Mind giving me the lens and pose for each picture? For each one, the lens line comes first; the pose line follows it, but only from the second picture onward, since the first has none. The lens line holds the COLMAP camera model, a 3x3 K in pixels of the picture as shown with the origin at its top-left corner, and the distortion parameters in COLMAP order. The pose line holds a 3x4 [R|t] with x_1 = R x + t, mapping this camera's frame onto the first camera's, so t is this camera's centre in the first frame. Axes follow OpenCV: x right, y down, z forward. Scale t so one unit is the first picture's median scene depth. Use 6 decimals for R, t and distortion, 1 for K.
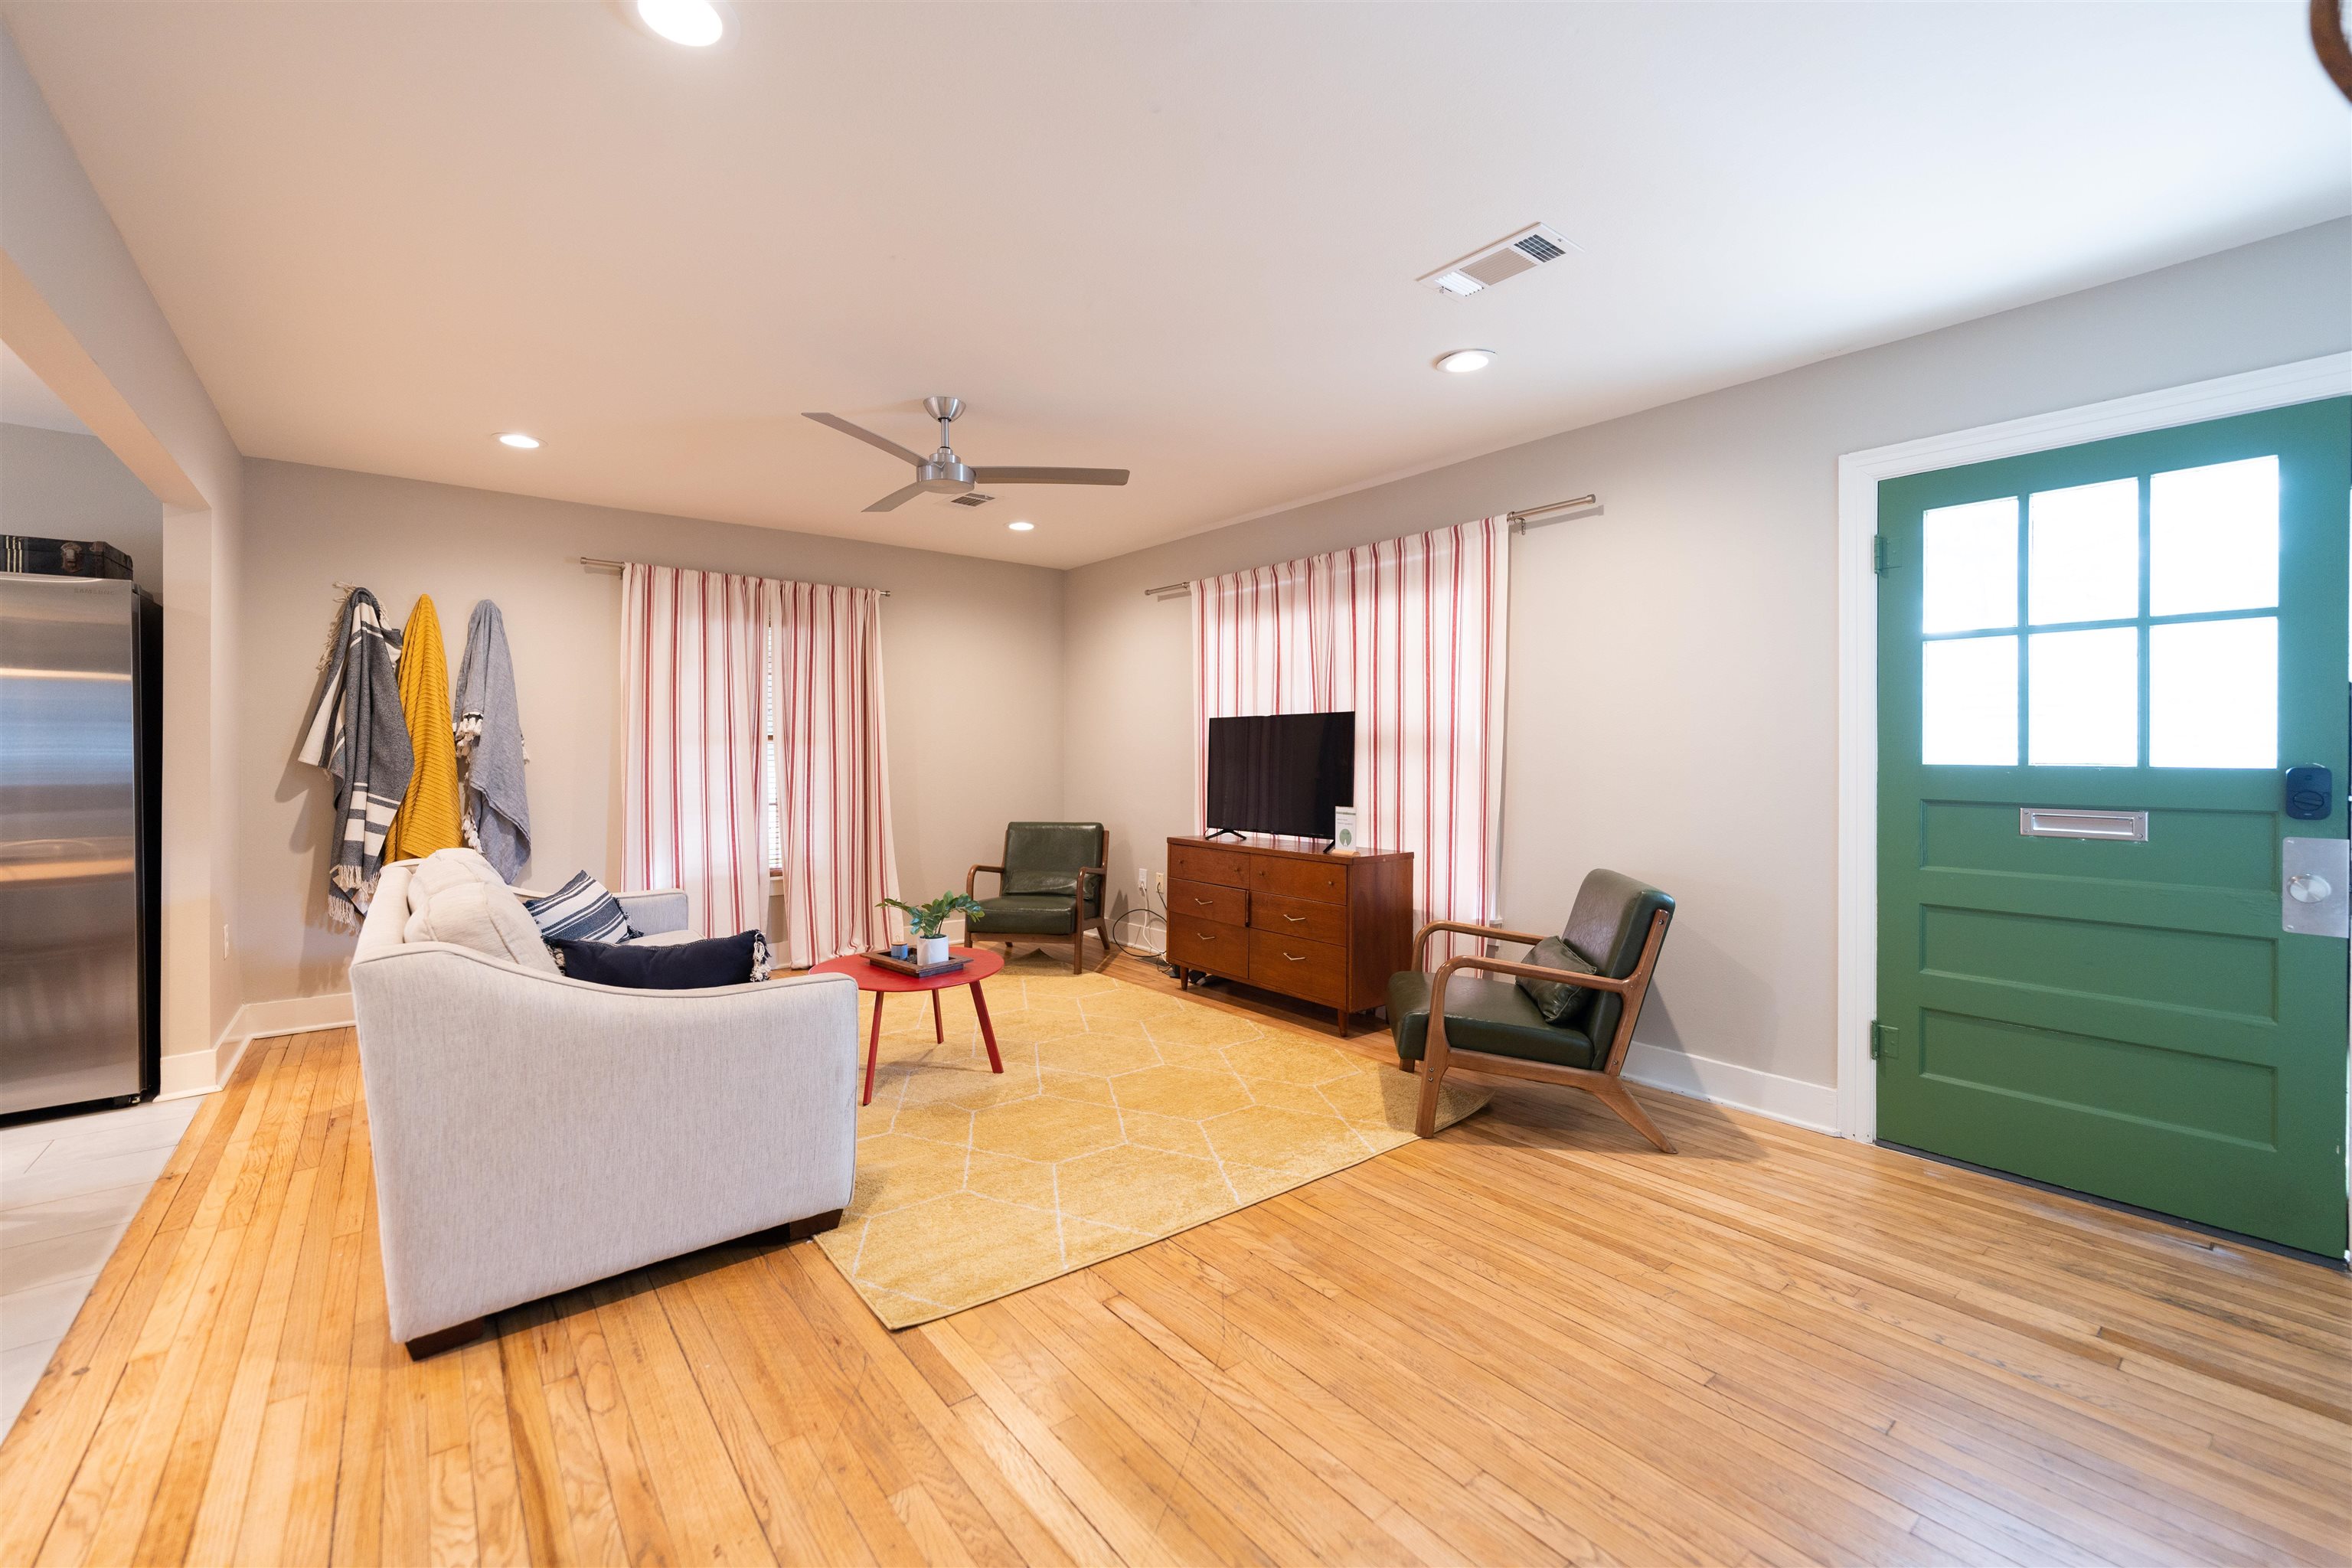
lens RADIAL K [[943.4, 0, 1183.9], [0, 943.4, 760.9], [0, 0, 1]] dist [0.001822, -0.002224]
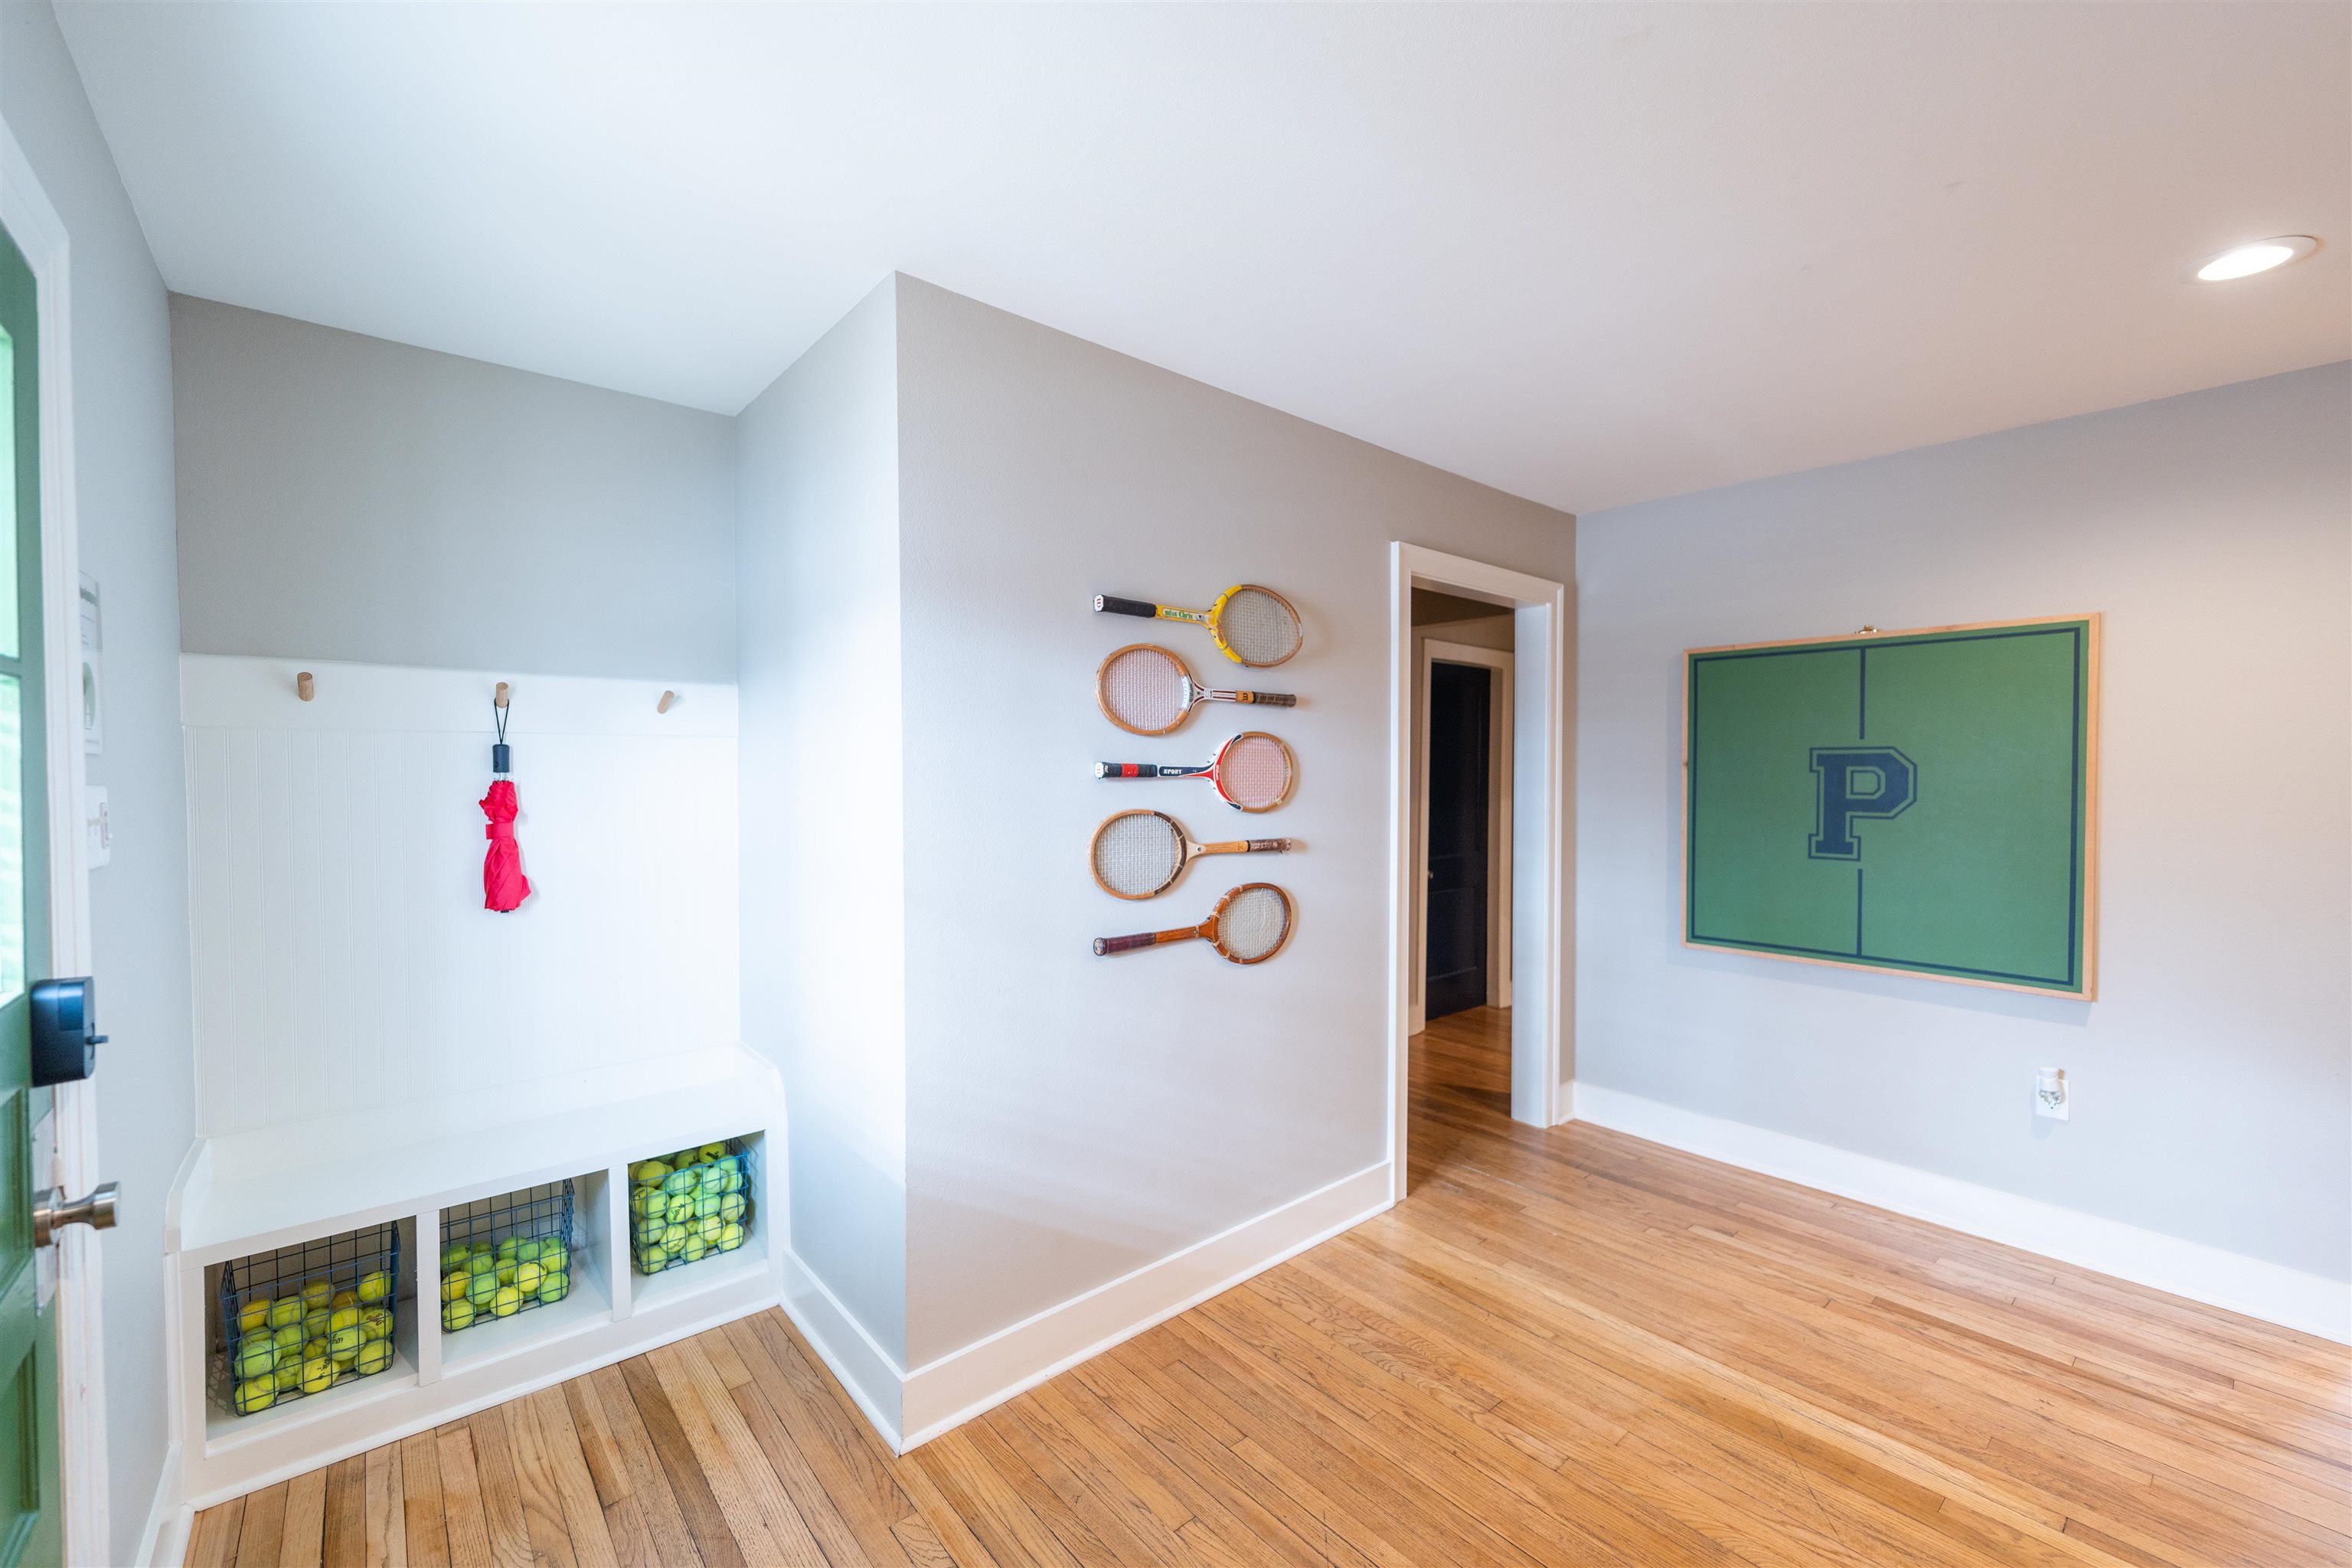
lens RADIAL K [[943.4, 0, 1179.4], [0, 943.4, 789.5], [0, 0, 1]] dist [0.001822, -0.002224]
pose [[-0.999546, -0.001679, -0.030073, 0.332364], [-0.002741, 0.999372, 0.035327, -0.068689], [0.029995, 0.035393, -0.998923, 0.857623]]
